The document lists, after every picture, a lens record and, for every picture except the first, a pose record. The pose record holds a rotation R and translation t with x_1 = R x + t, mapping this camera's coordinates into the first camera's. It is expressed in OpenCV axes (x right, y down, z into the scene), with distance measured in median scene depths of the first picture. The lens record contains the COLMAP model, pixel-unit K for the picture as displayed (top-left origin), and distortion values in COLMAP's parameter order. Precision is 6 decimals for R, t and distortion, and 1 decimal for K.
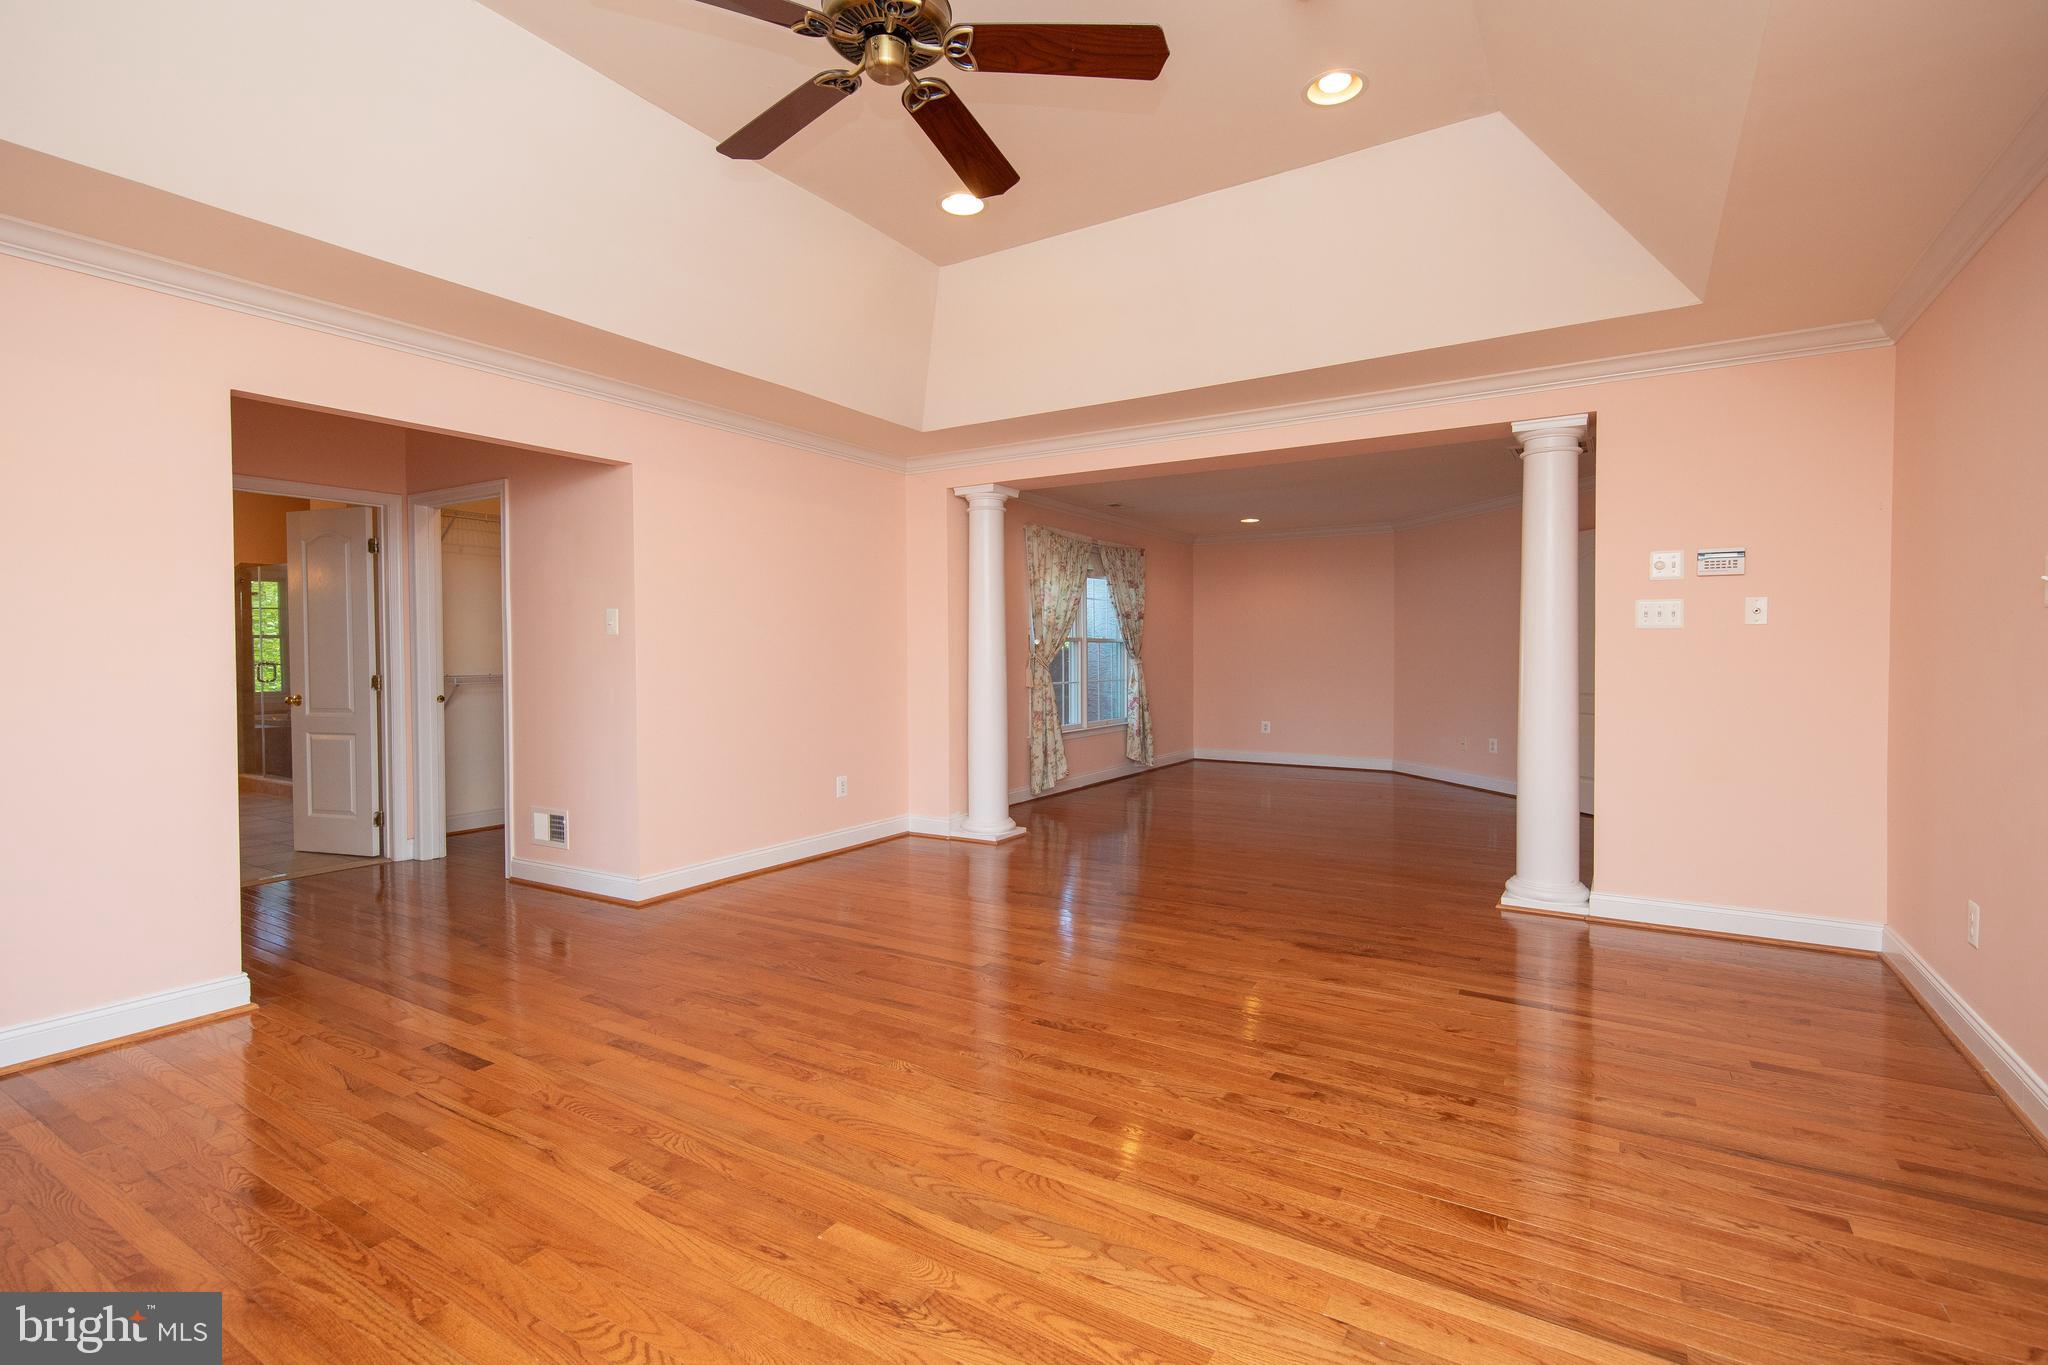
lens RADIAL K [[932.0, 0, 1019.6], [0, 932.0, 669.1], [0, 0, 1]] dist [0.005003, -0.000314]
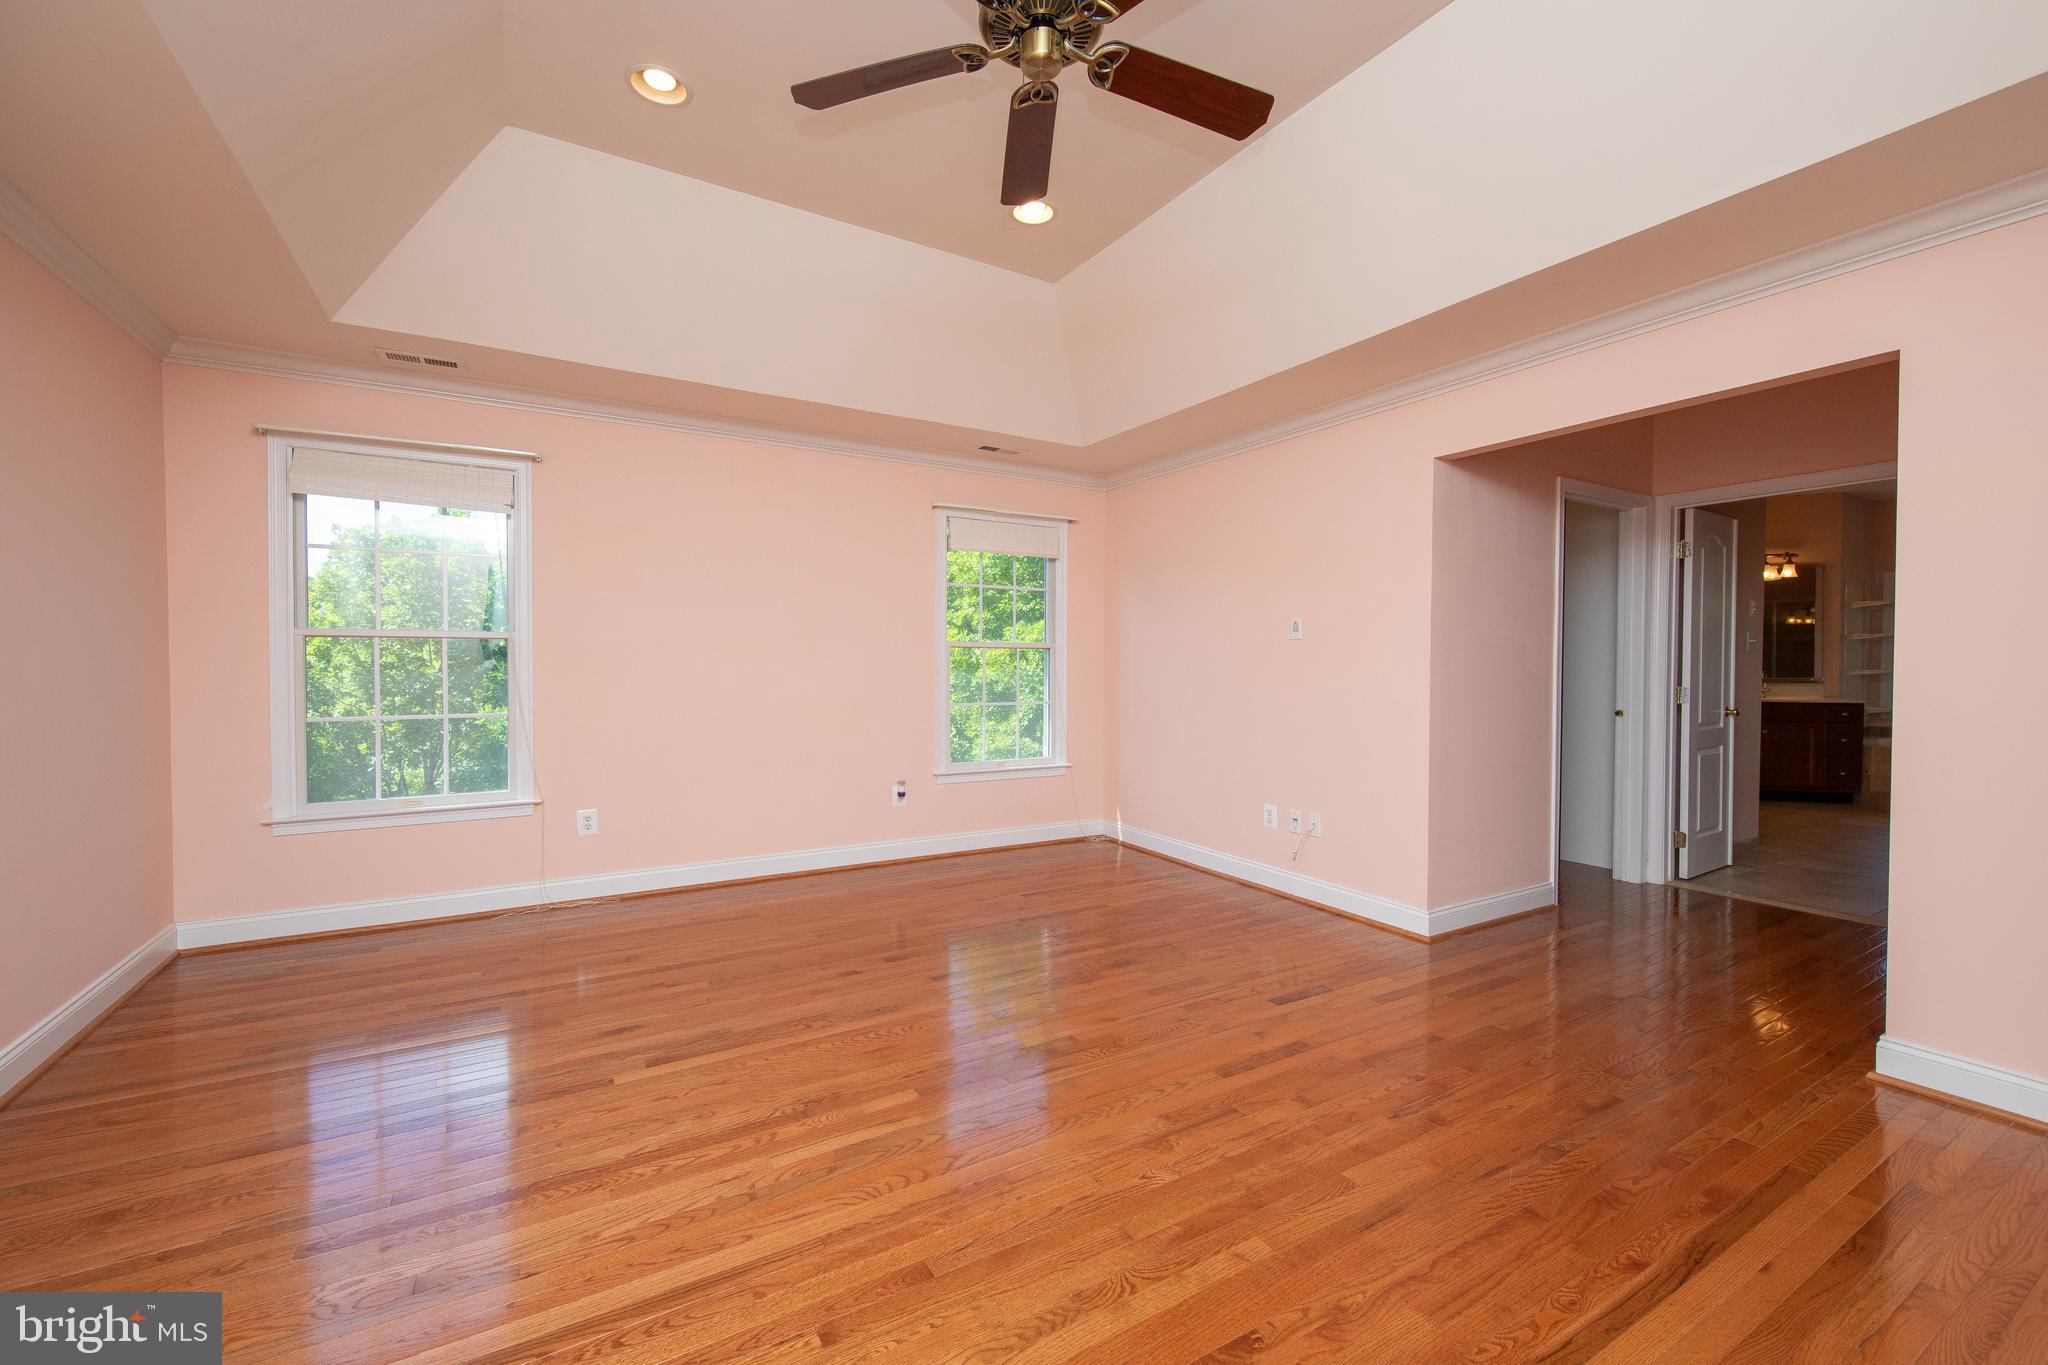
lens RADIAL K [[857.8, 0, 1024.9], [0, 857.8, 680.1], [0, 0, 1]] dist [-0.000720, -0.001752]
pose [[-0.460046, 0.021240, -0.887641, 0.814839], [-0.020771, 0.999183, 0.034674, -0.056706], [0.887652, 0.034389, -0.459229, 1.666045]]
